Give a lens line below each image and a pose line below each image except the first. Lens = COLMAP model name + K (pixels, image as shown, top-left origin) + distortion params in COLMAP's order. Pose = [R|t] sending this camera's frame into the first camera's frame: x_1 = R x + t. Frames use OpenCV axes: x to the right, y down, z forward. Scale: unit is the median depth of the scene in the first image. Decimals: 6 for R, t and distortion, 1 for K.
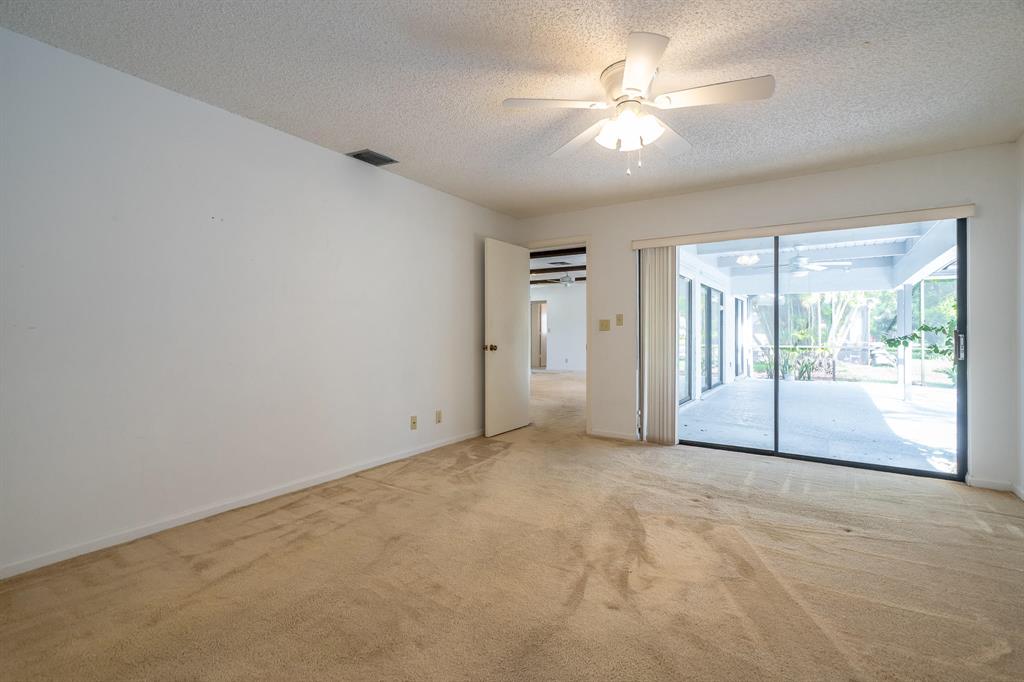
lens RADIAL K [[471.9, 0, 514.4], [0, 471.9, 343.3], [0, 0, 1]] dist [-0.002957, 0.001416]
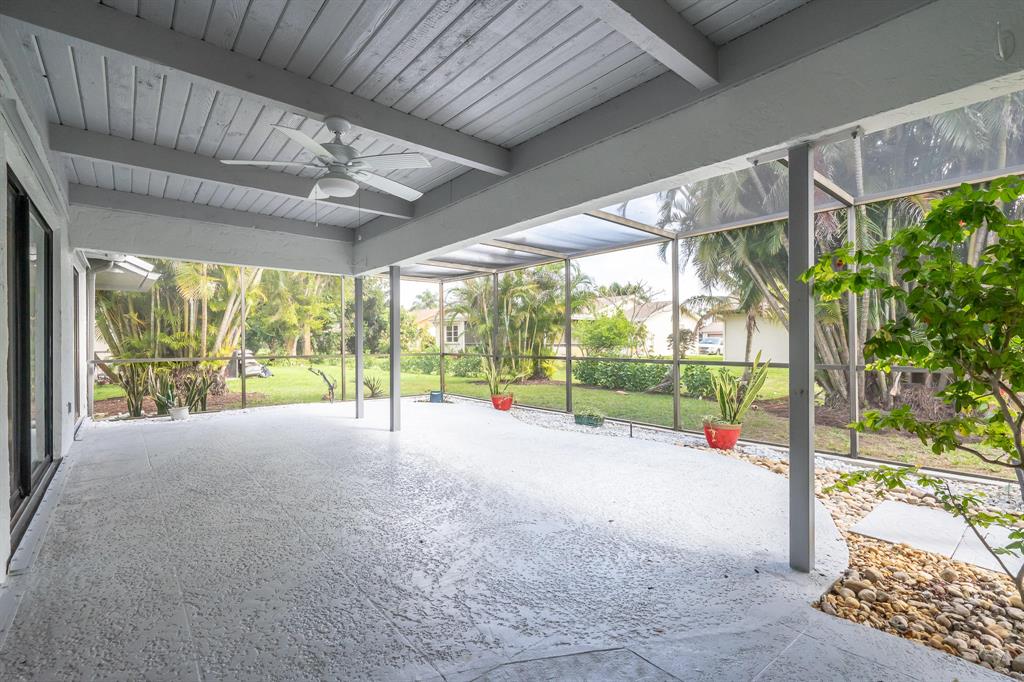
lens RADIAL K [[471.9, 0, 514.4], [0, 471.9, 343.3], [0, 0, 1]] dist [-0.002957, 0.001416]
pose [[0.283580, -0.006912, 0.958924, 0.122356], [0.023588, 0.999722, 0.000230, -0.004047], [-0.958658, 0.022554, 0.283664, 0.377718]]
